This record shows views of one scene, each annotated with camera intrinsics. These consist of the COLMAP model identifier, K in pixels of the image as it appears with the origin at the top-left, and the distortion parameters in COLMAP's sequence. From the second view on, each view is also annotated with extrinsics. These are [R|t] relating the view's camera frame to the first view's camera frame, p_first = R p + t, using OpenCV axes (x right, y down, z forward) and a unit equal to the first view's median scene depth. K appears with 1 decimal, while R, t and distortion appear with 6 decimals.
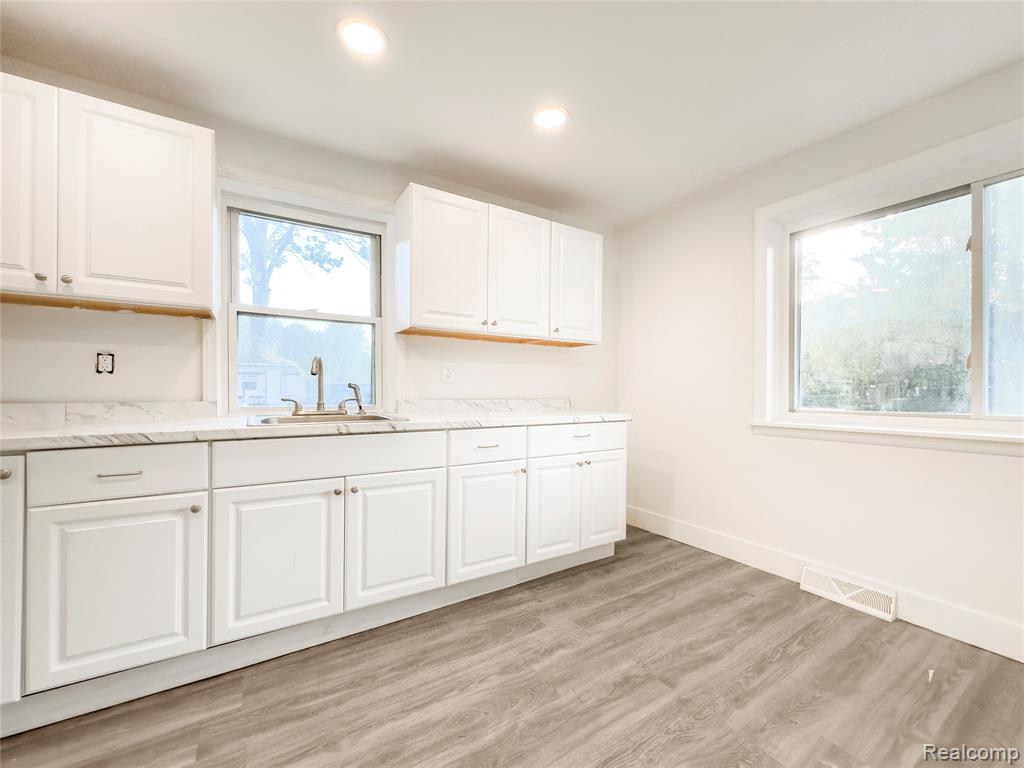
lens RADIAL K [[416.3, 0, 512.3], [0, 416.3, 393.7], [0, 0, 1]] dist [-0.000863, -0.000197]
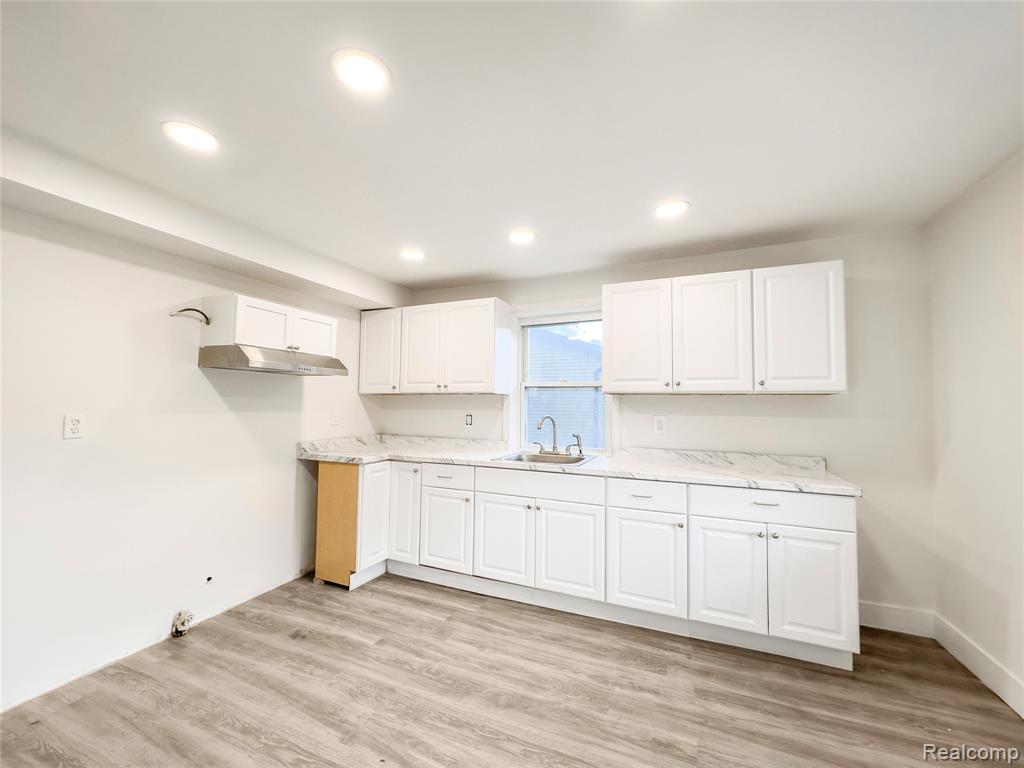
lens RADIAL K [[416.3, 0, 518.6], [0, 416.3, 385.3], [0, 0, 1]] dist [-0.000863, -0.000197]
pose [[0.558436, -0.038597, -0.828649, 0.862164], [-0.015289, 0.998268, -0.056800, -0.131762], [0.829407, 0.044388, 0.556879, 0.061064]]
